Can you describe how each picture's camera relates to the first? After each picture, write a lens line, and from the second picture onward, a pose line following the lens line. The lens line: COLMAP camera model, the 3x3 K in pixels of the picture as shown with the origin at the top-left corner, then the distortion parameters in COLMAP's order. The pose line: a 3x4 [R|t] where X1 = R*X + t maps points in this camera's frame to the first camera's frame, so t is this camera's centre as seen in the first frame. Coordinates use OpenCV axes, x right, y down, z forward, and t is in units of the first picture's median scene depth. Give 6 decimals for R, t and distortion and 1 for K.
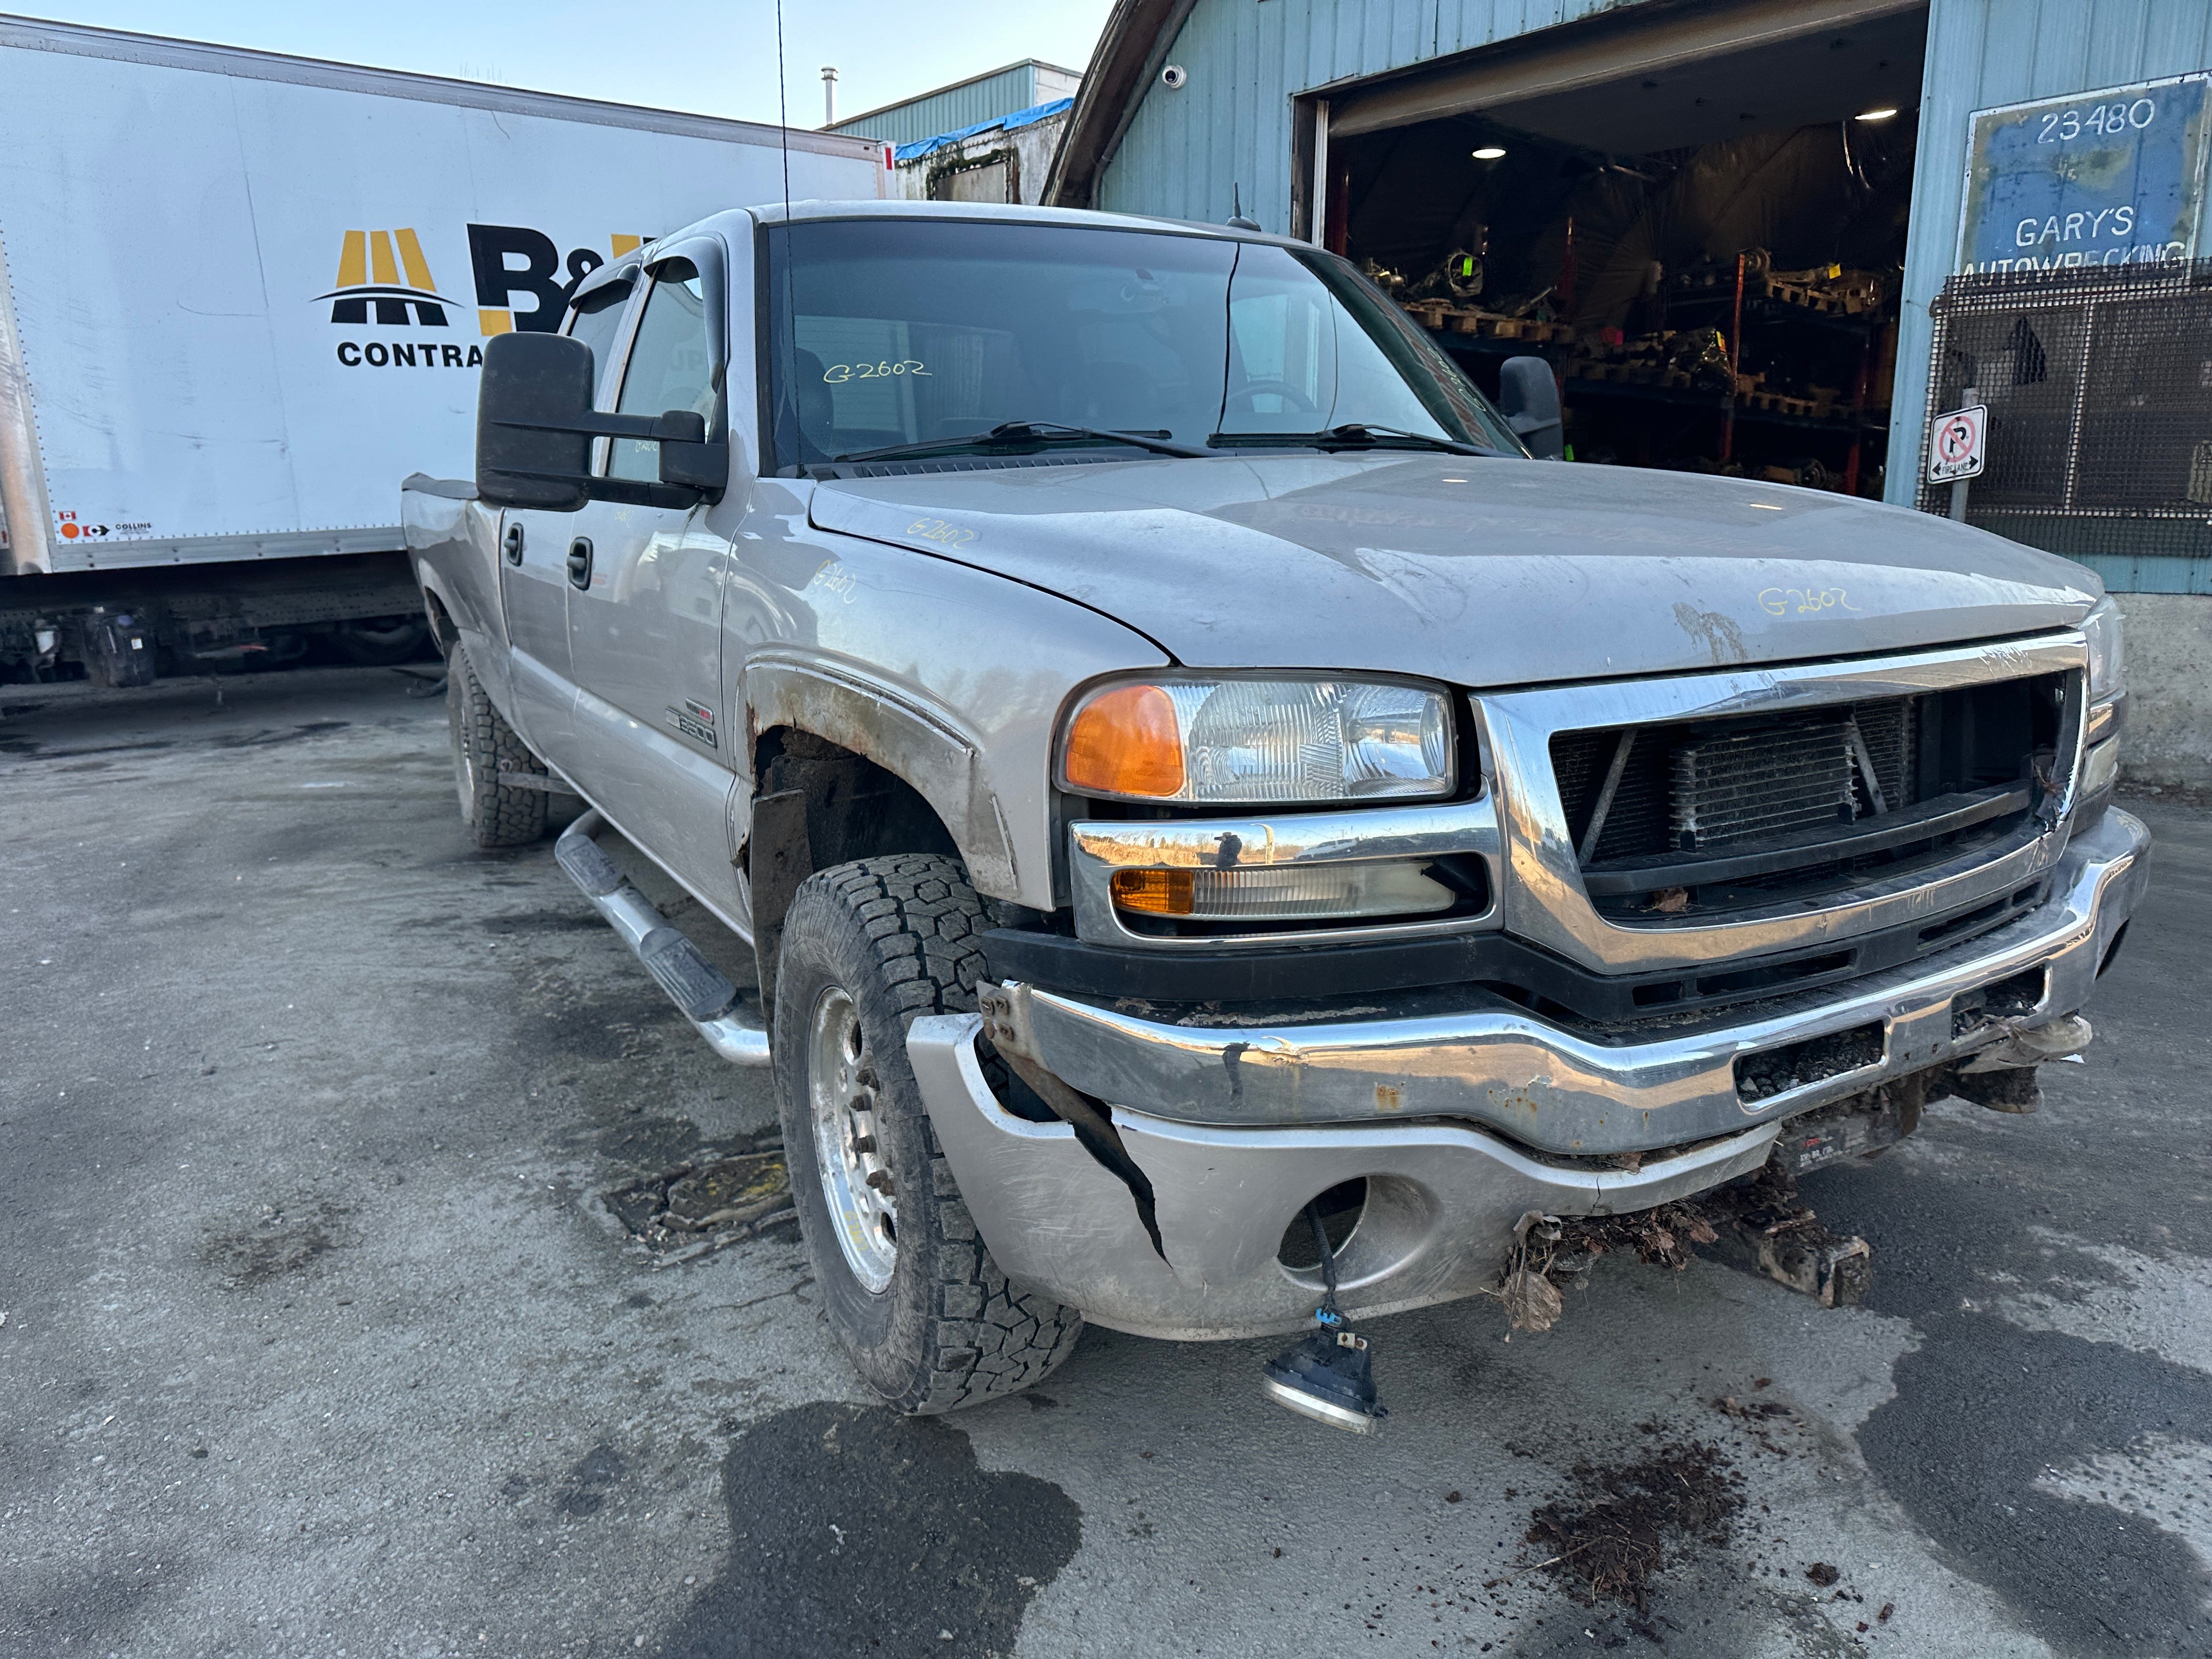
lens RADIAL K [[1565.6, 0, 1113.5], [0, 1565.6, 797.2], [0, 0, 1]] dist [0.008636, -0.011385]
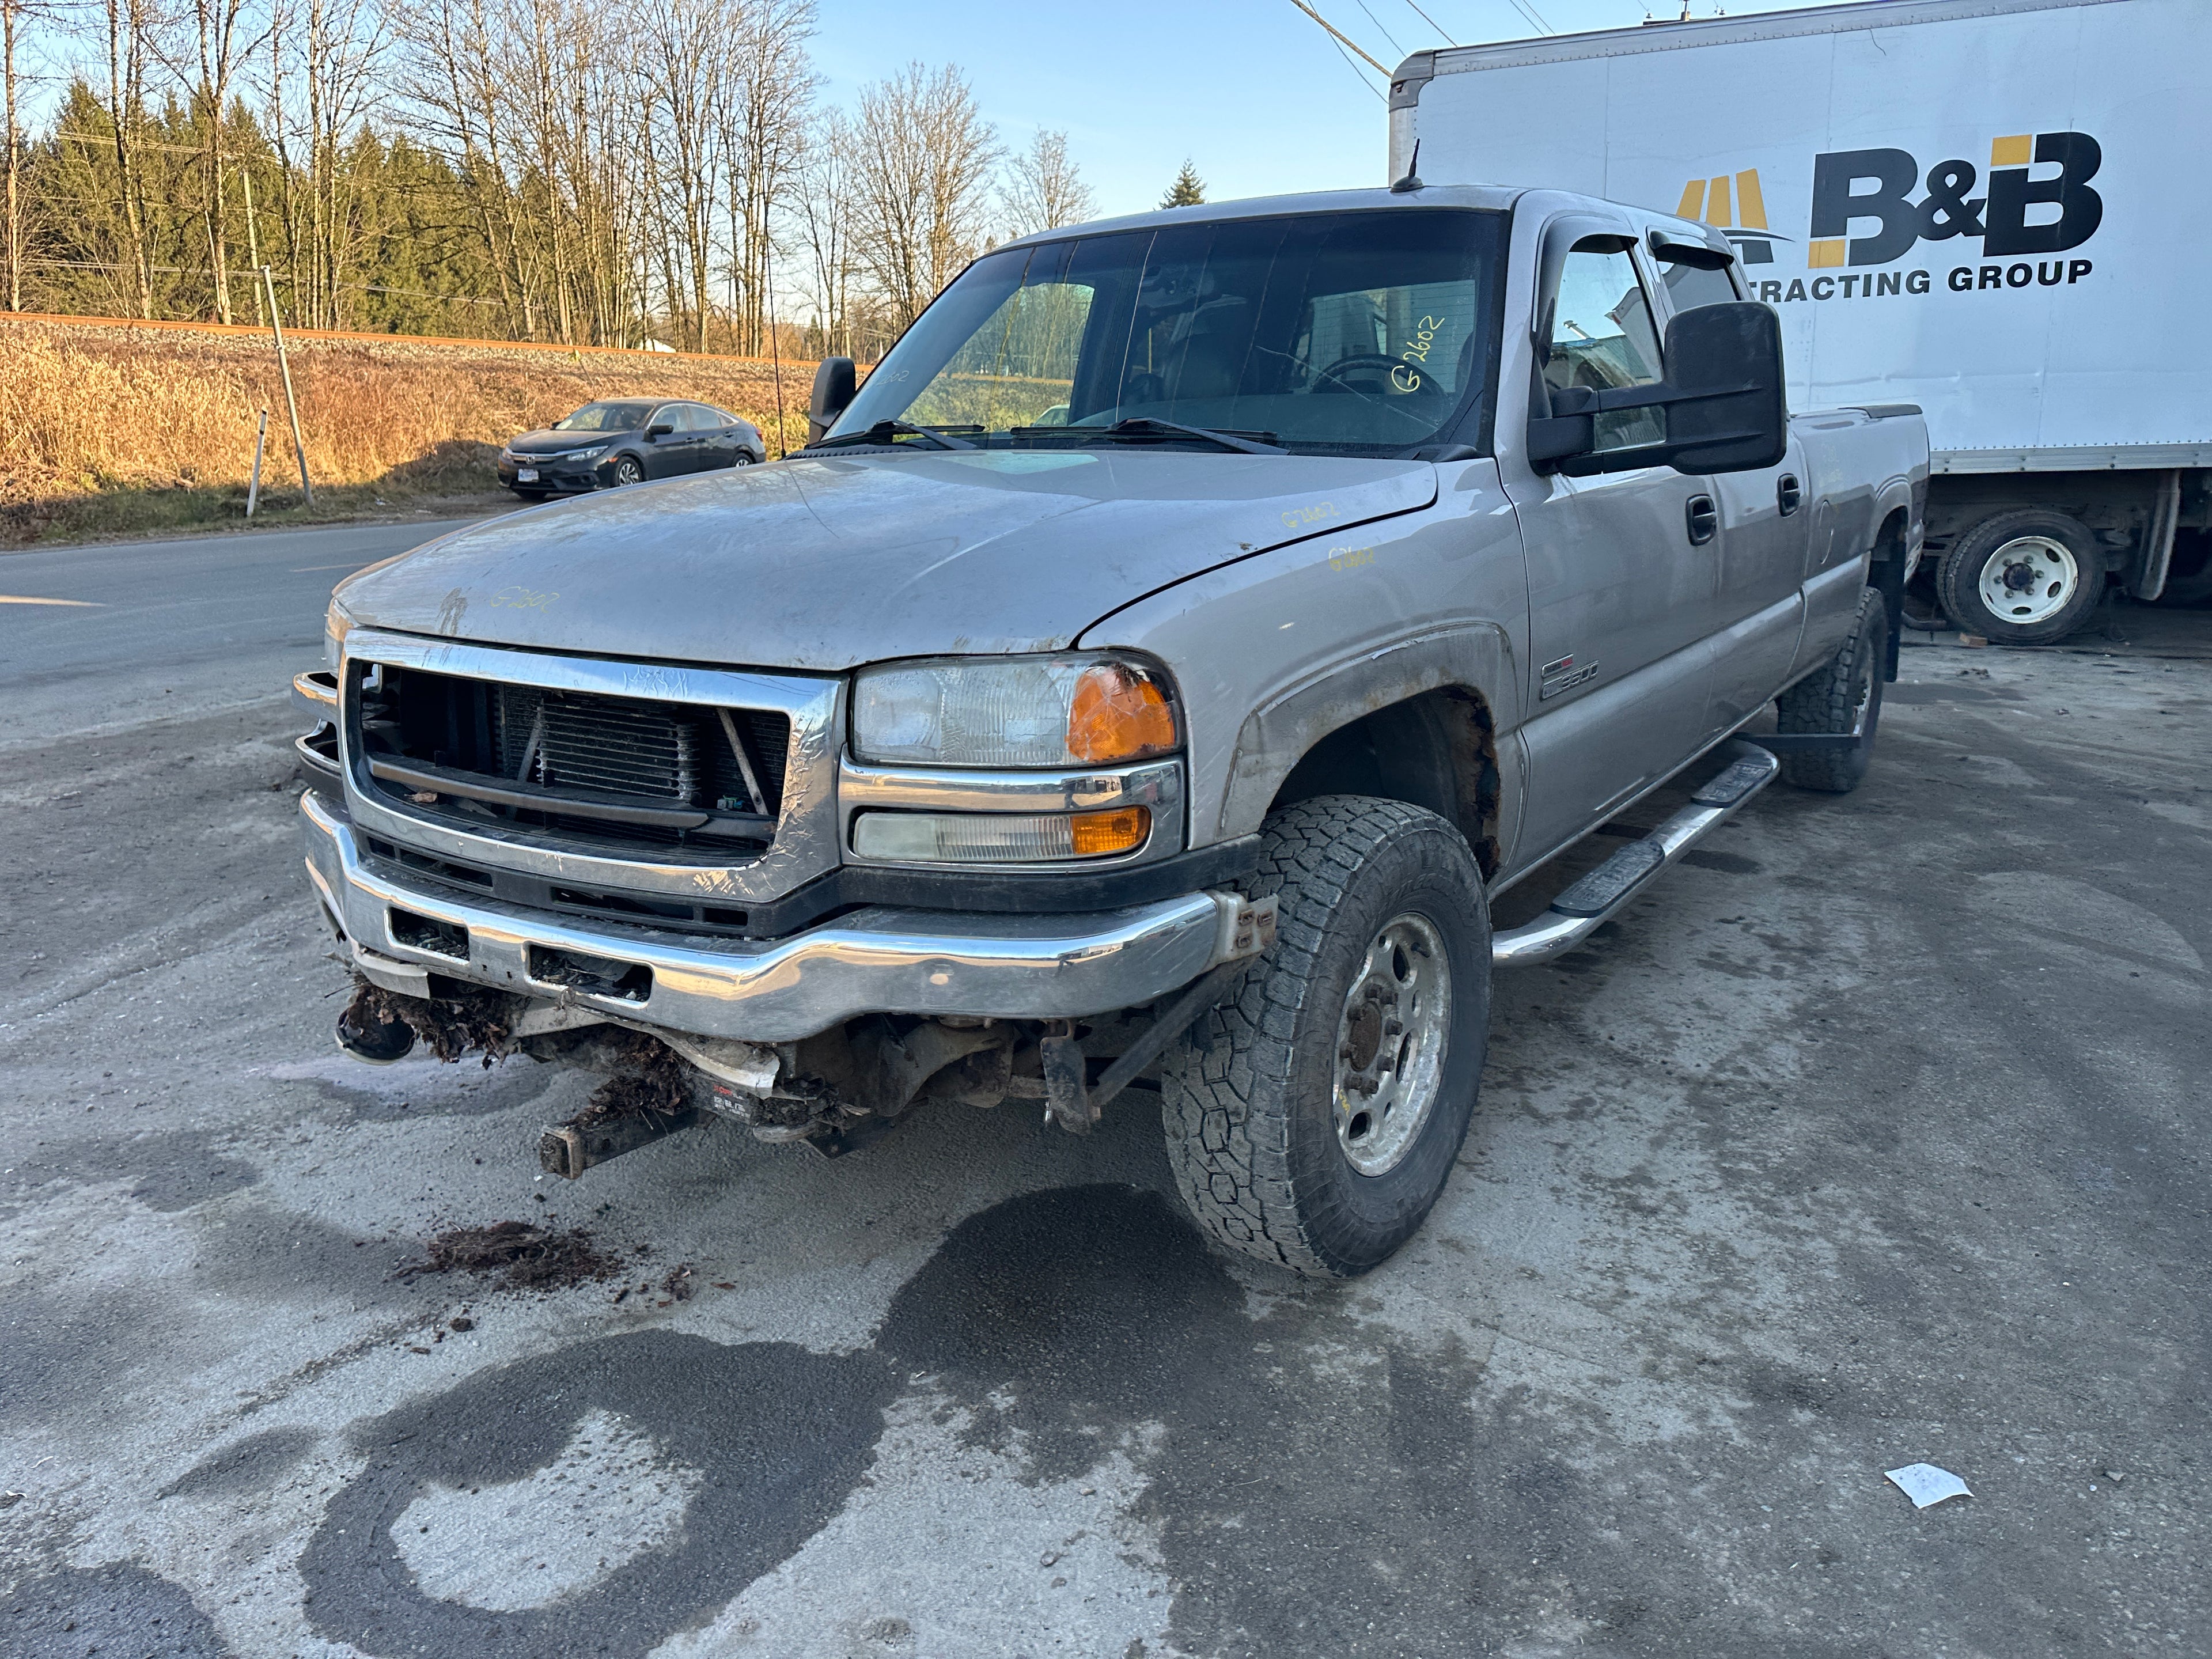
lens RADIAL K [[1564.4, 0, 1103.0], [0, 1564.4, 818.1], [0, 0, 1]] dist [0.027106, -0.033104]
pose [[0.439299, 0.226207, -0.869395, 1.155181], [-0.166896, 0.971481, 0.168437, -0.159476], [0.882702, 0.071104, 0.464523, 0.541567]]
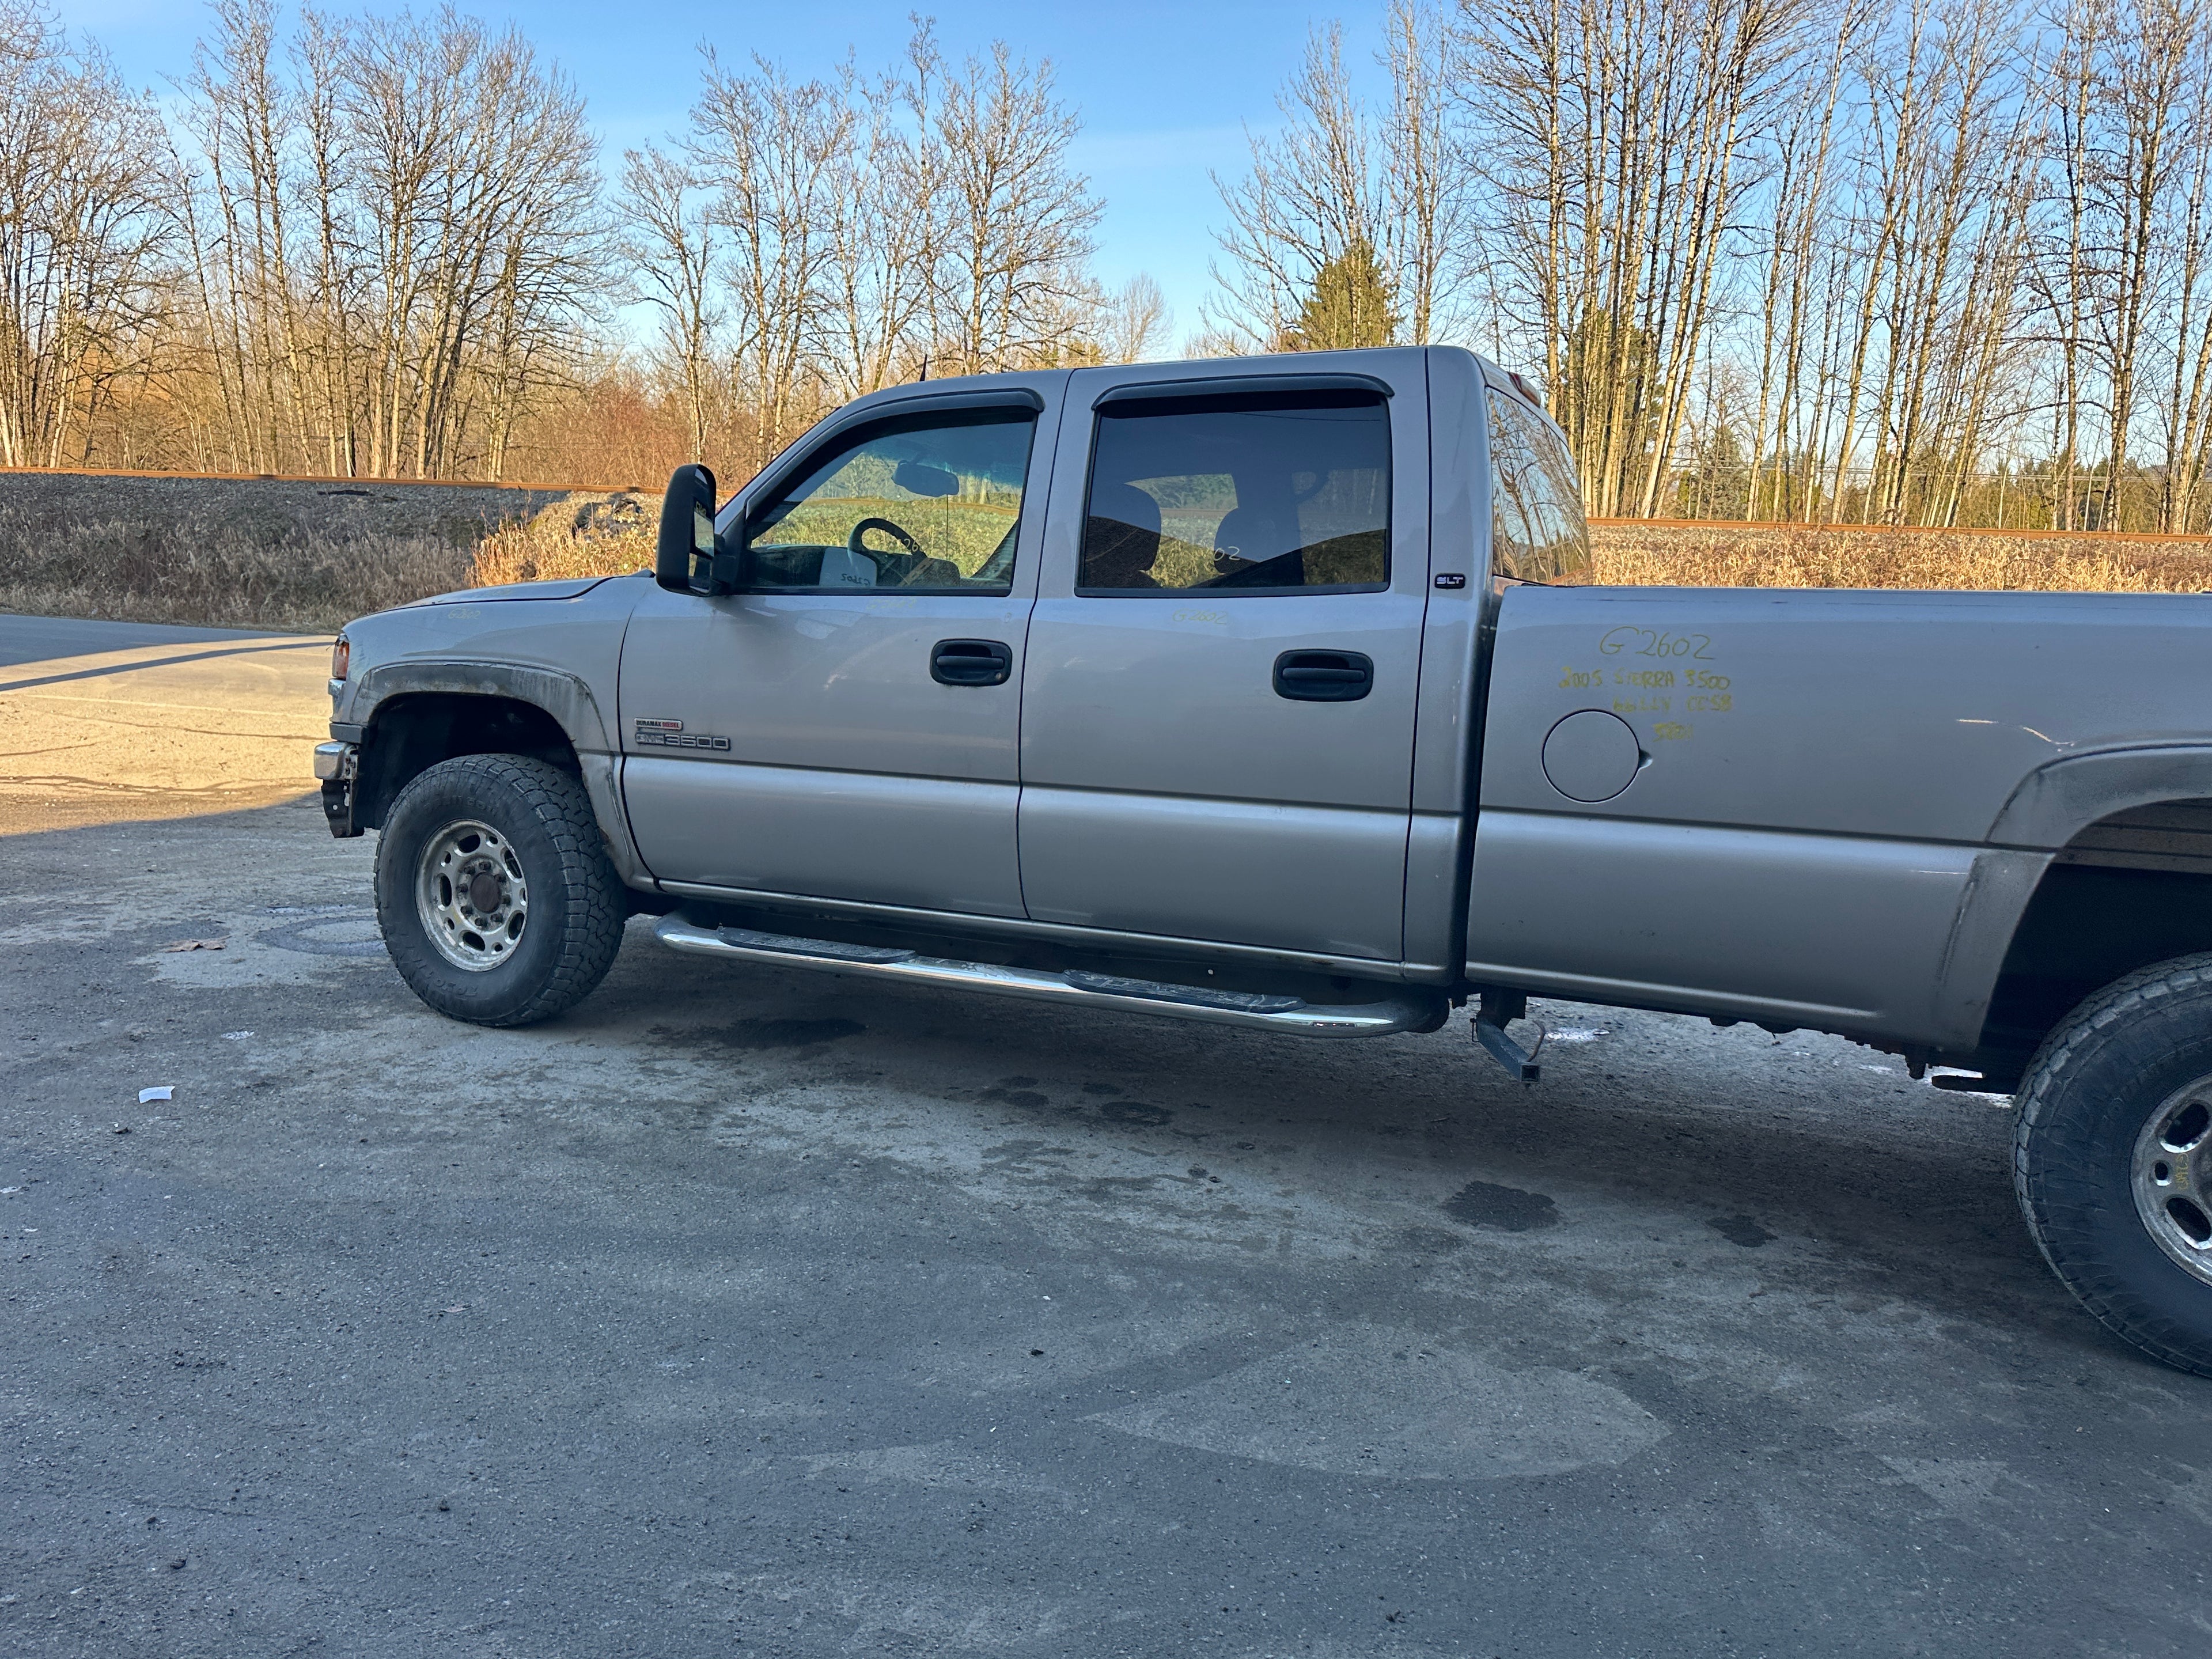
lens RADIAL K [[1543.6, 0, 1113.1], [0, 1543.6, 811.0], [0, 0, 1]] dist [0.058638, -0.079084]
pose [[-0.802132, 0.054514, -0.594653, 0.880319], [-0.147723, 0.946757, 0.286058, -0.535677], [0.578587, 0.317300, -0.751371, 2.663133]]
